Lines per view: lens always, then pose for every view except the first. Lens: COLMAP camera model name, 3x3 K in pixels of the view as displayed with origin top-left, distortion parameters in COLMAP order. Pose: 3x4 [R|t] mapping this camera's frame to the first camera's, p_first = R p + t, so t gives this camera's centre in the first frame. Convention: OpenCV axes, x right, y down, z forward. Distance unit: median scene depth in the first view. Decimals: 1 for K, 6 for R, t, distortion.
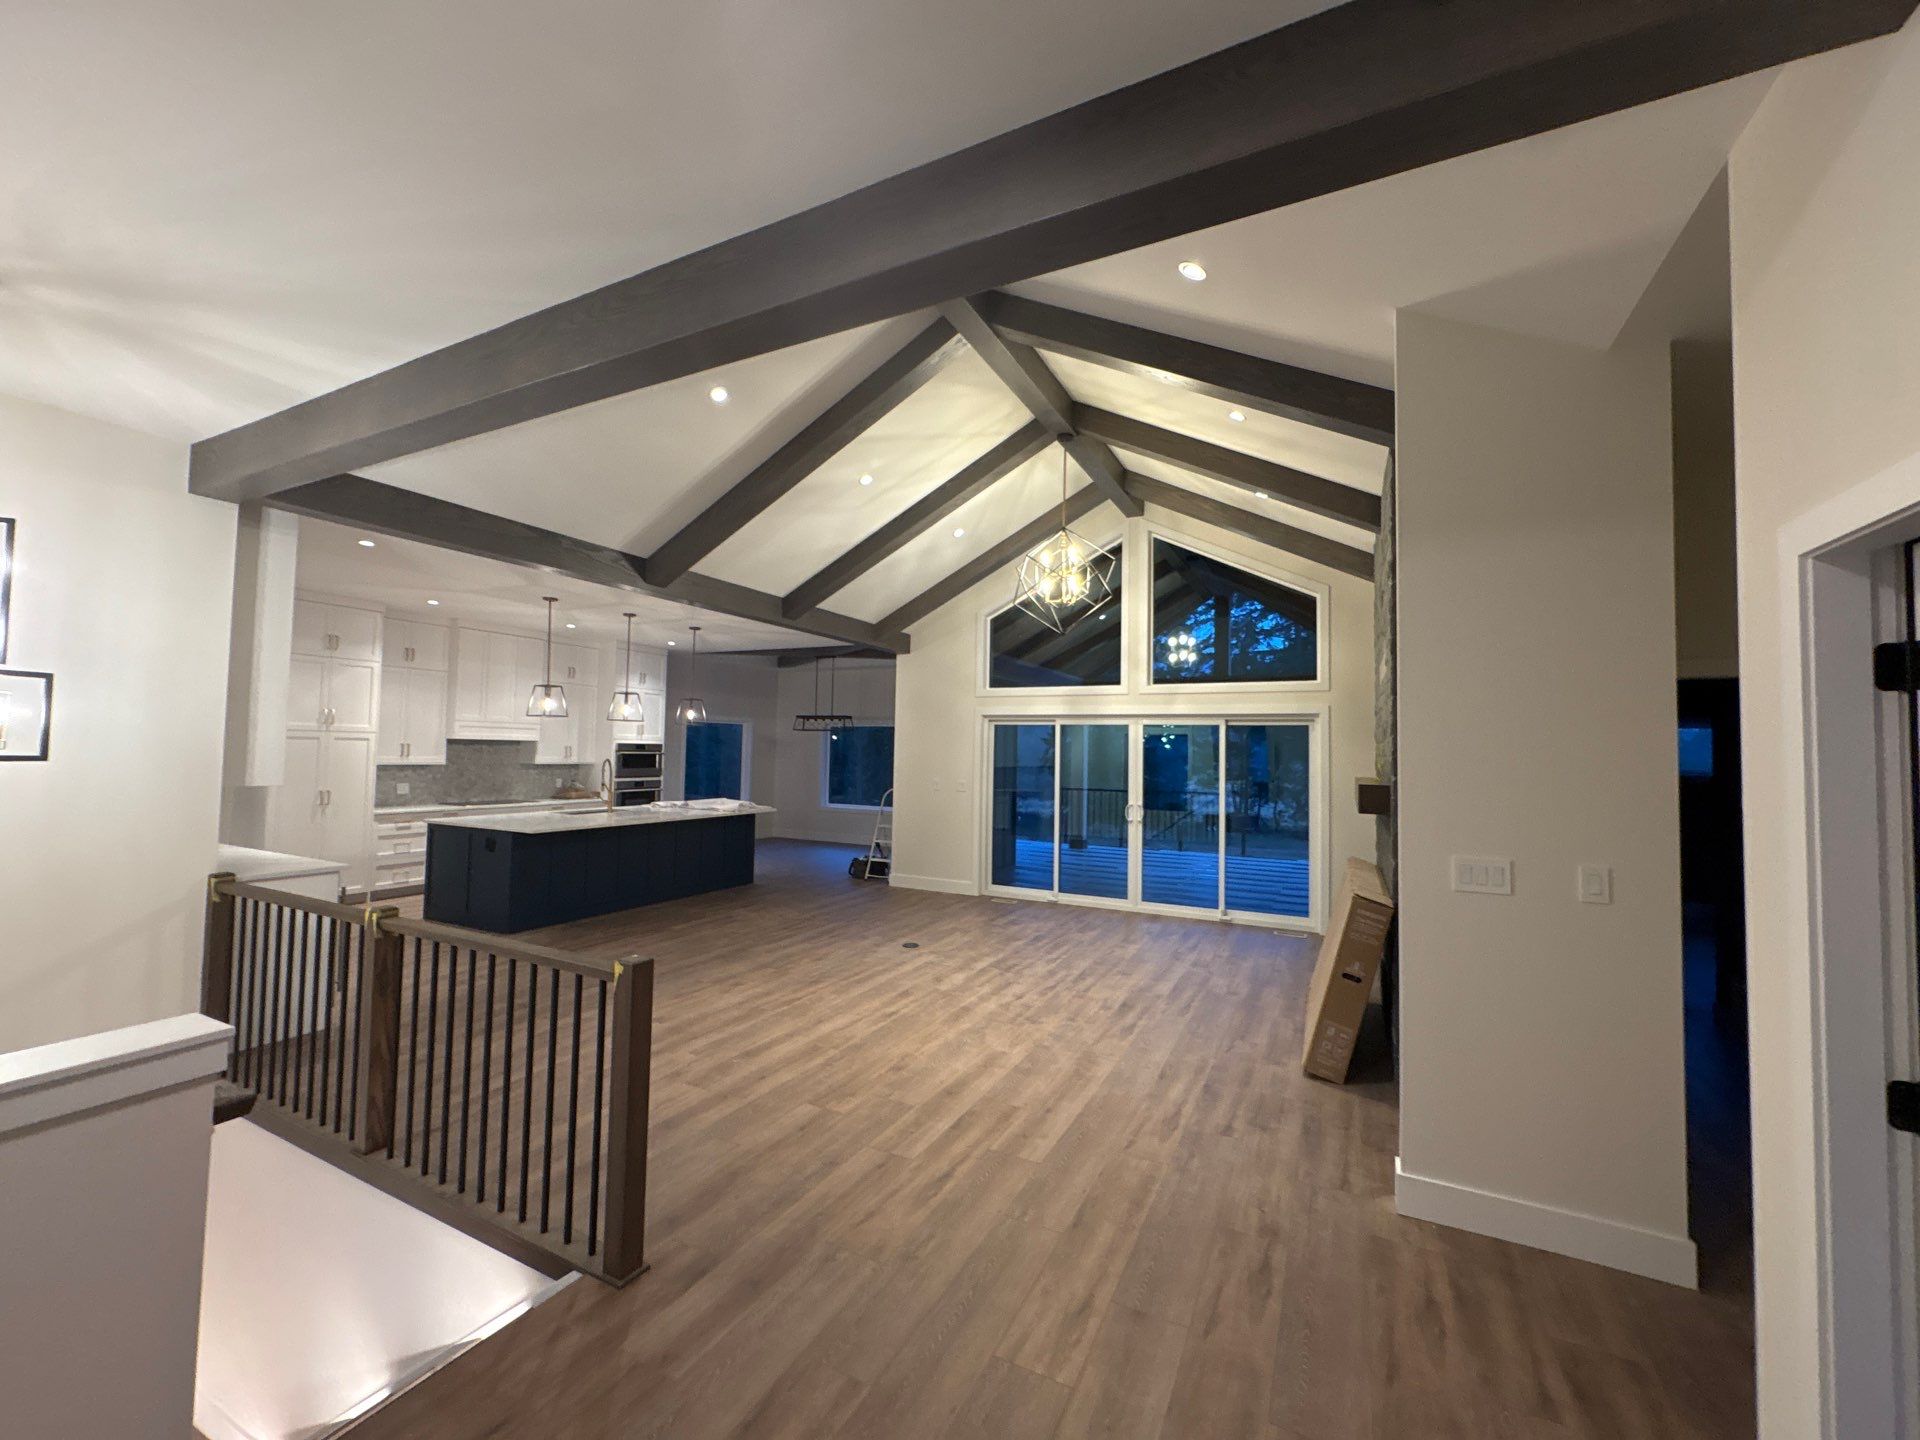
lens RADIAL K [[766.6, 0, 950.1], [0, 766.6, 724.0], [0, 0, 1]] dist [-0.000102, -0.000335]
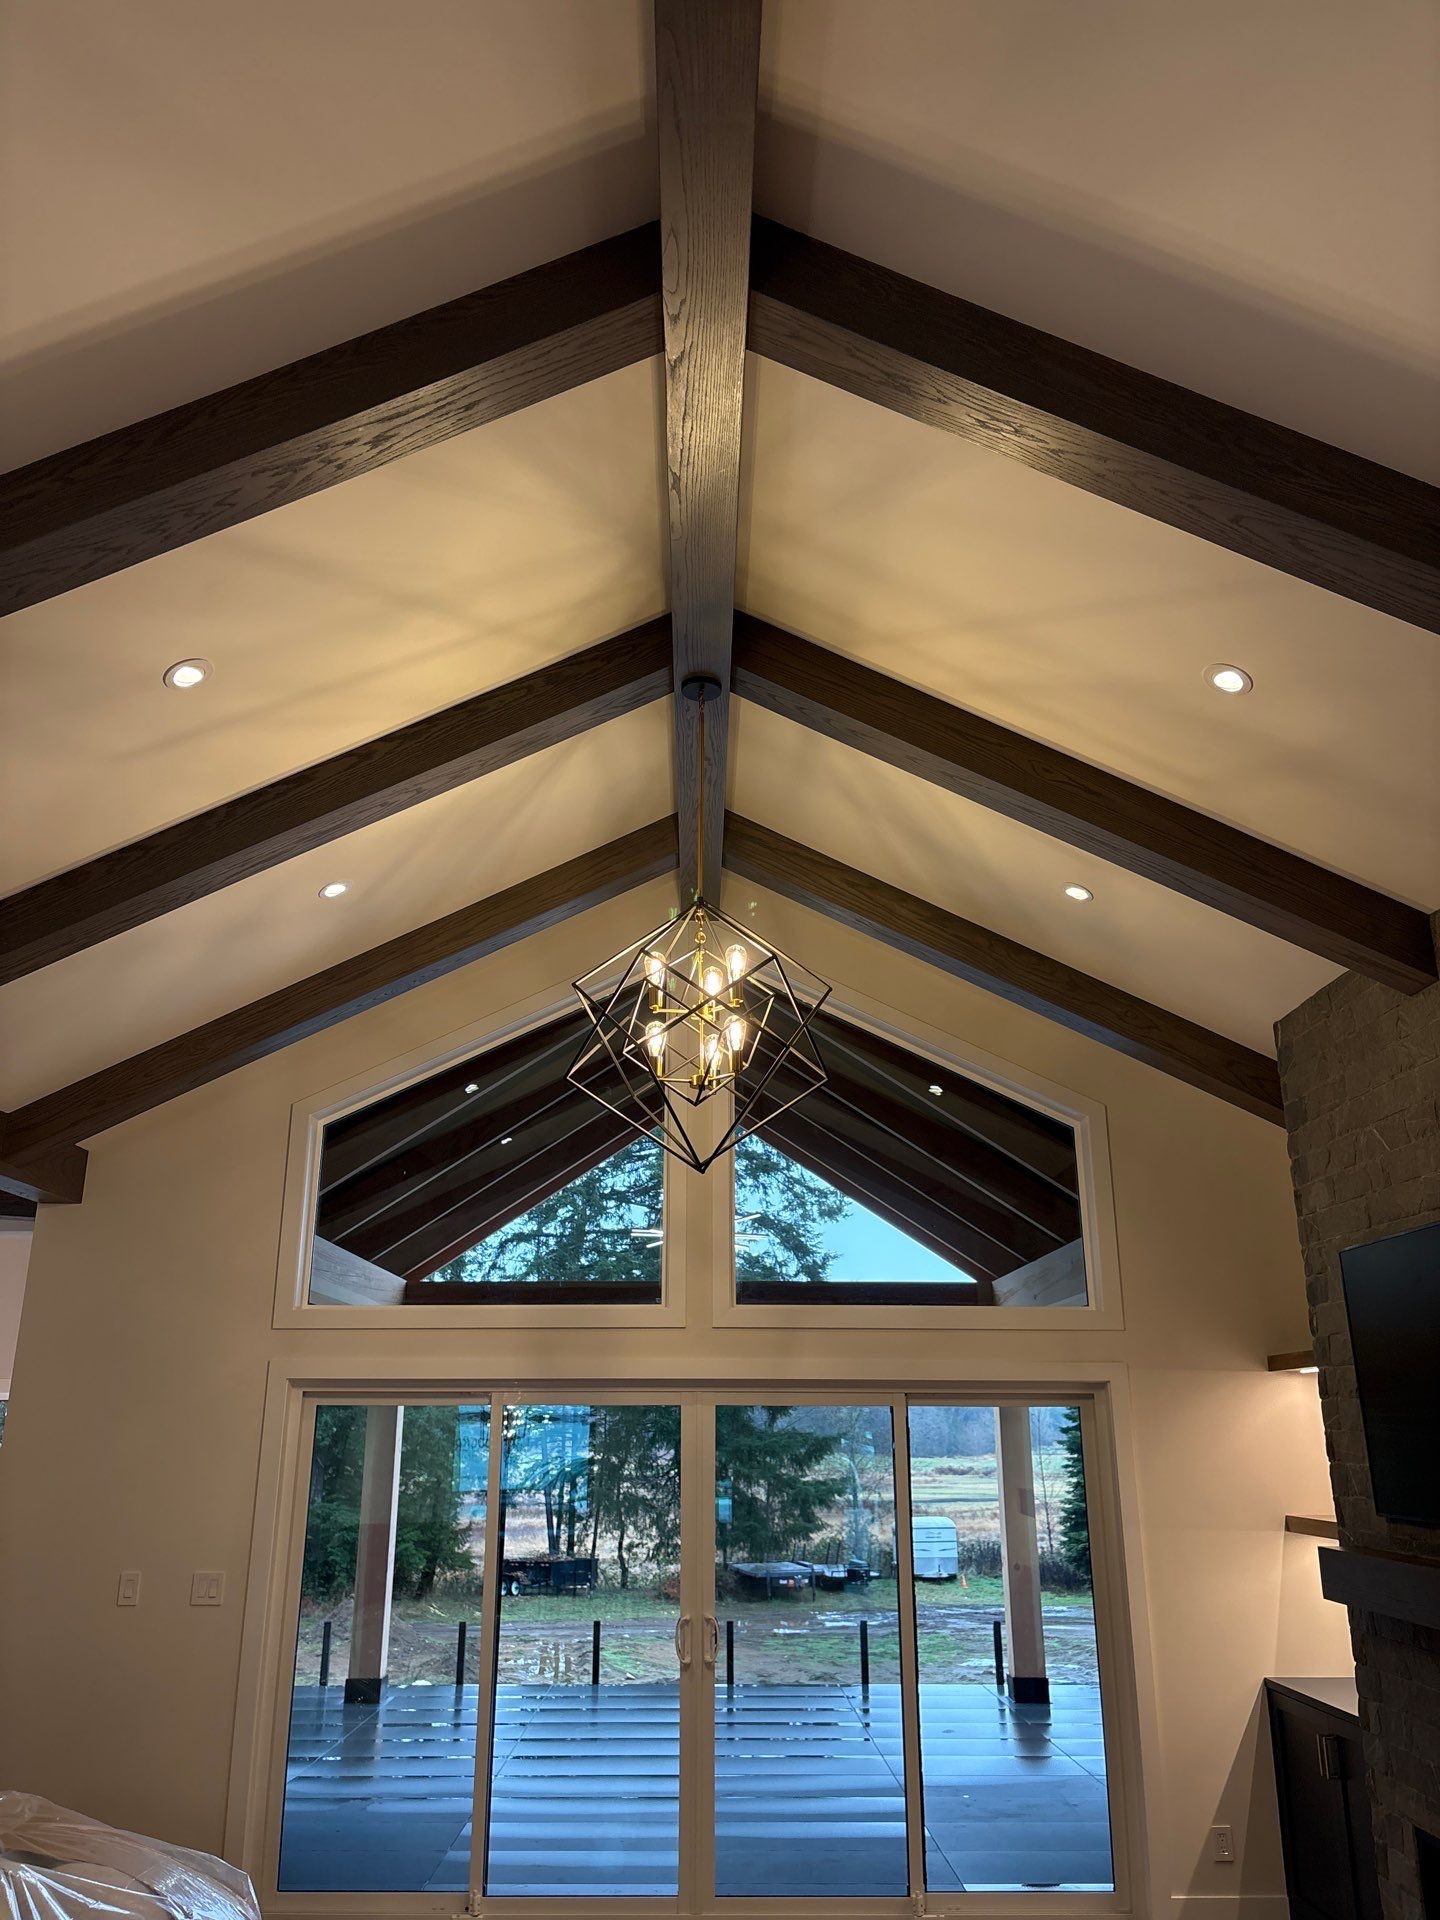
lens RADIAL K [[1436.3, 0, 720.0], [0, 1436.3, 960.0], [0, 0, 1]] dist [0.001251, -0.000868]
pose [[0.882505, 0.126359, 0.453011, -0.155458], [0.000656, 0.962899, -0.269861, -0.025628], [-0.470303, 0.238451, 0.849680, 0.347503]]
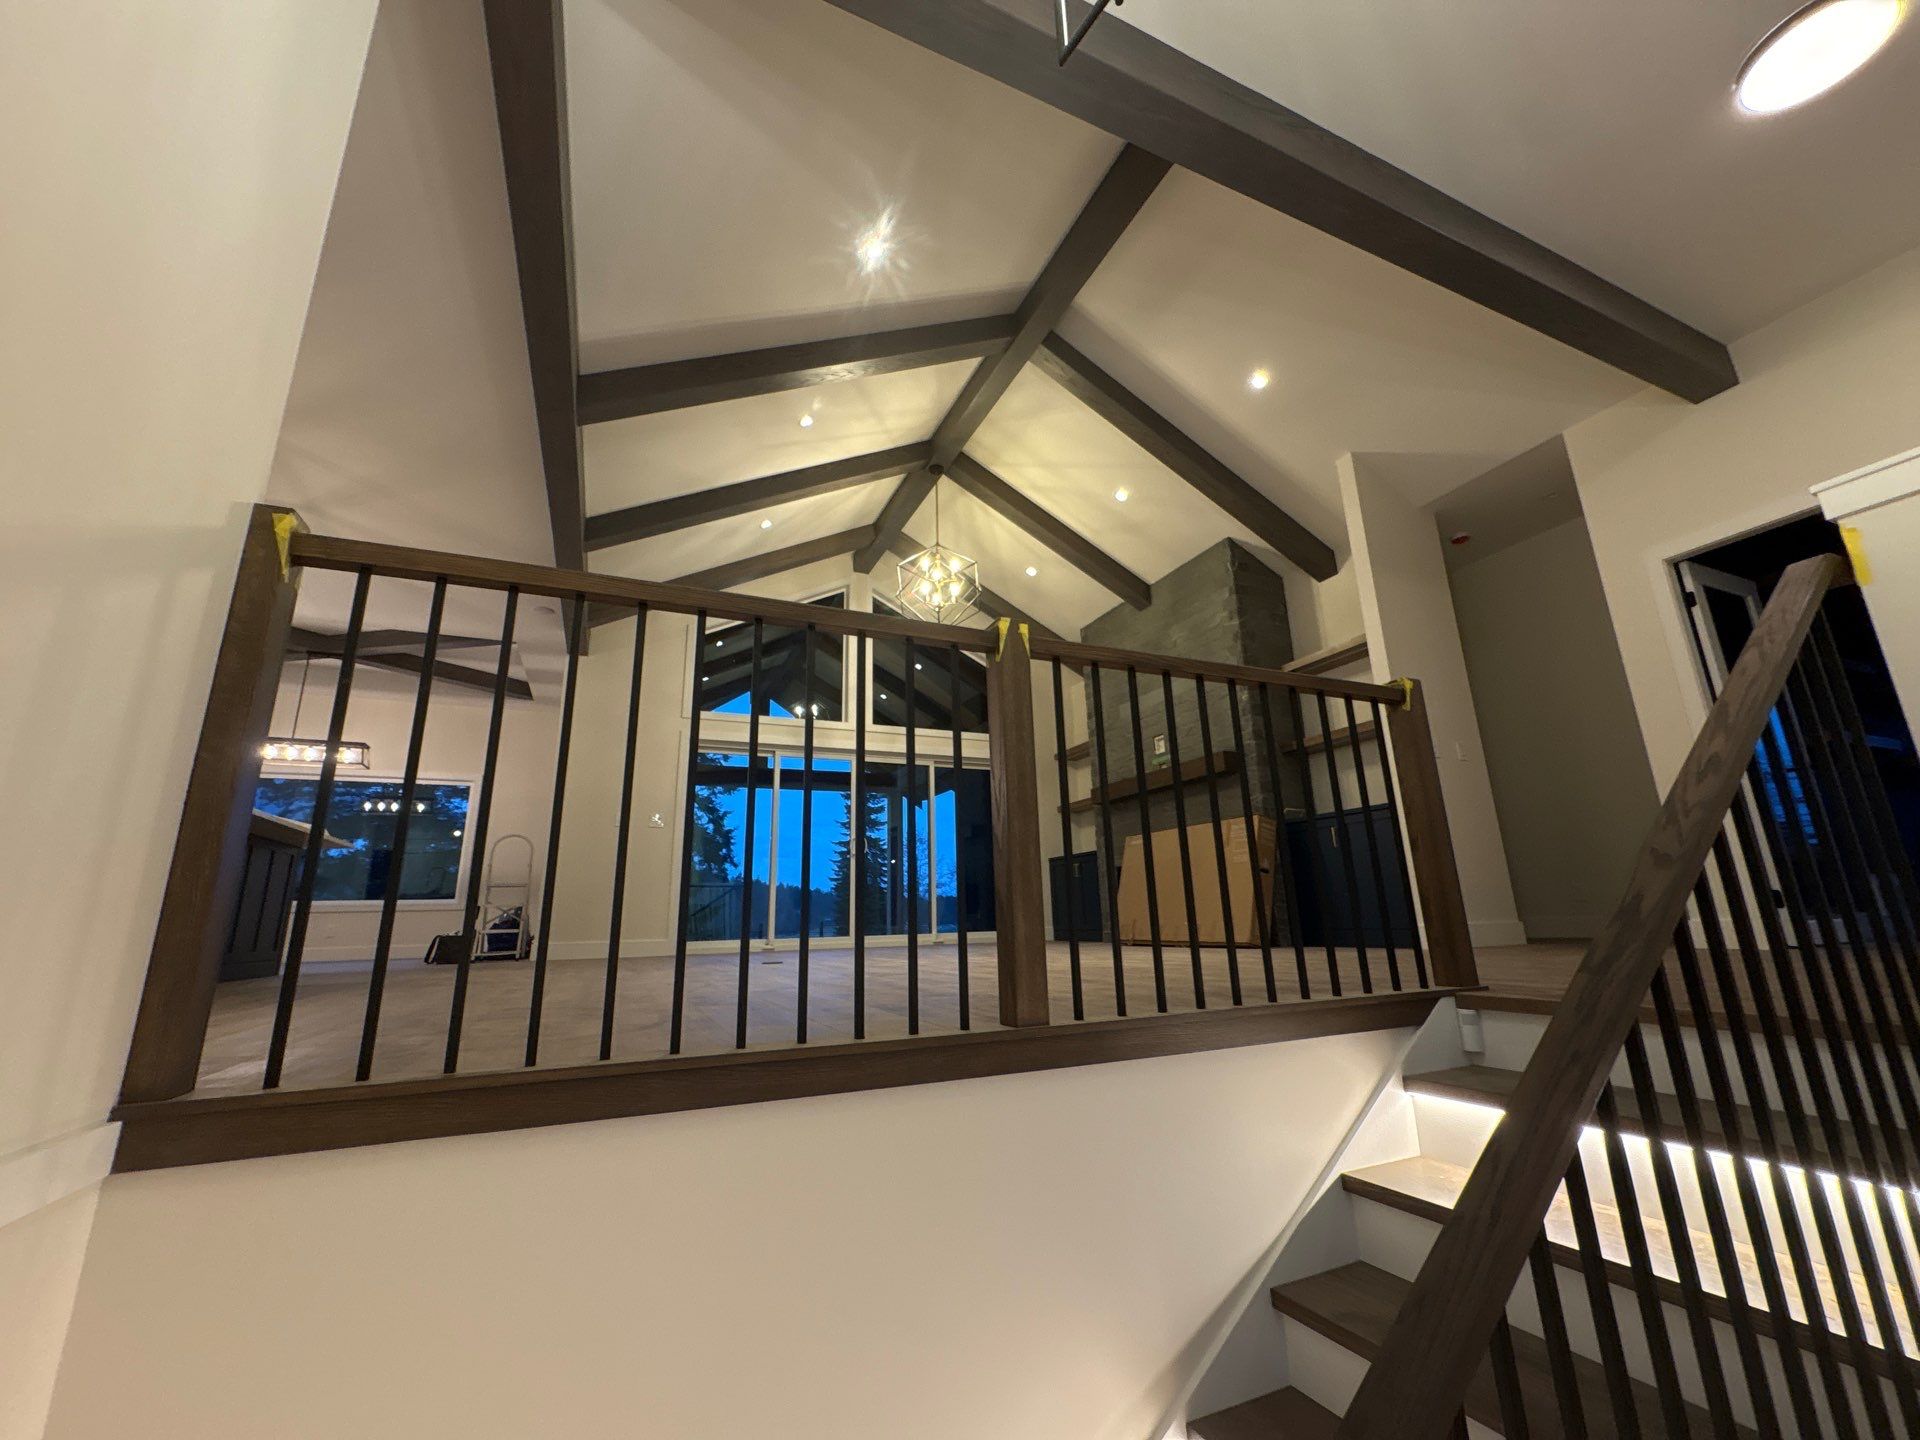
lens RADIAL K [[766.6, 0, 950.1], [0, 766.6, 724.0], [0, 0, 1]] dist [-0.000102, -0.000335]
pose [[0.630707, 0.163020, 0.758705, -0.577259], [0.003114, 0.977146, -0.212544, 0.211048], [-0.776015, 0.136416, 0.615786, 0.312838]]
